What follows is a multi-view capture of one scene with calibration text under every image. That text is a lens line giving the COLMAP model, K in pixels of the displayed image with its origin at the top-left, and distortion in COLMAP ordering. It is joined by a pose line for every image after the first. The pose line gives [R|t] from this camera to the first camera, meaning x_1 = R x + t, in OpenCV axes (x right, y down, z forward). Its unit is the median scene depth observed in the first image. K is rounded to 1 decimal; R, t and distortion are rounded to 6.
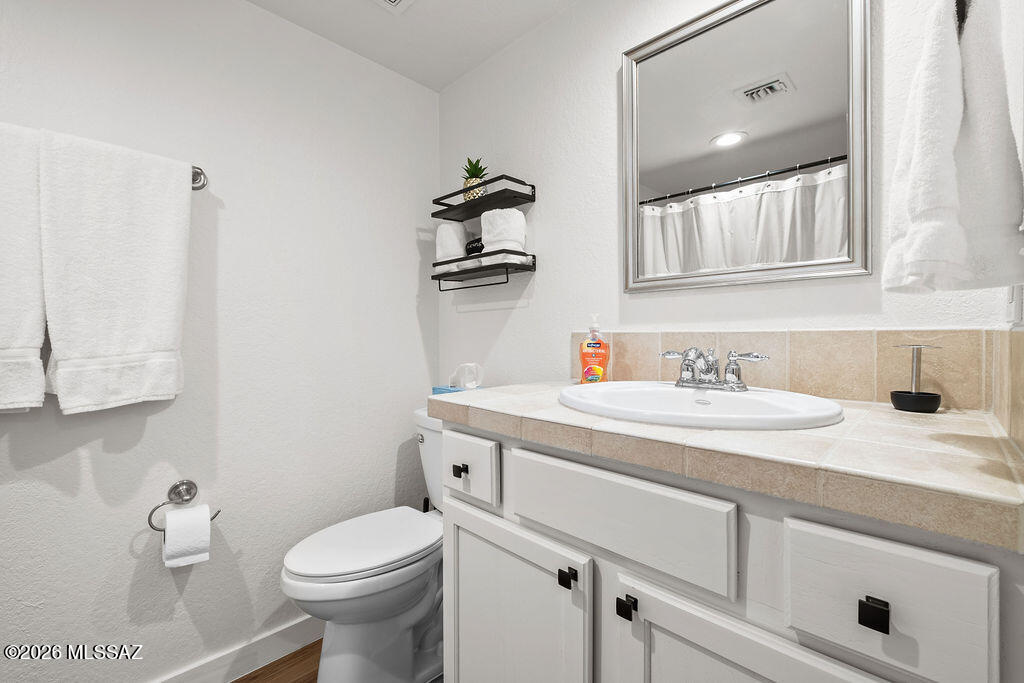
lens RADIAL K [[439.6, 0, 511.8], [0, 439.6, 340.3], [0, 0, 1]] dist [-0.003503, -0.001147]
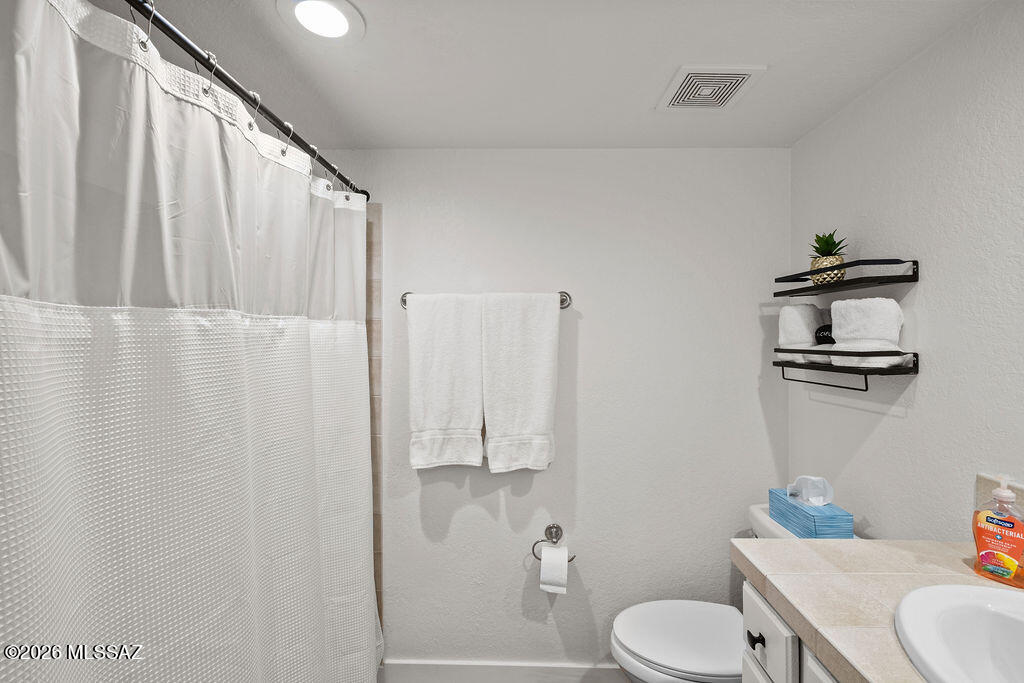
lens RADIAL K [[439.6, 0, 511.7], [0, 439.6, 340.1], [0, 0, 1]] dist [-0.003503, -0.001147]
pose [[0.683834, 0.006679, -0.729607, 0.149748], [-0.010445, 0.999945, -0.000636, -0.248678], [0.729563, 0.008056, 0.683866, -0.030019]]
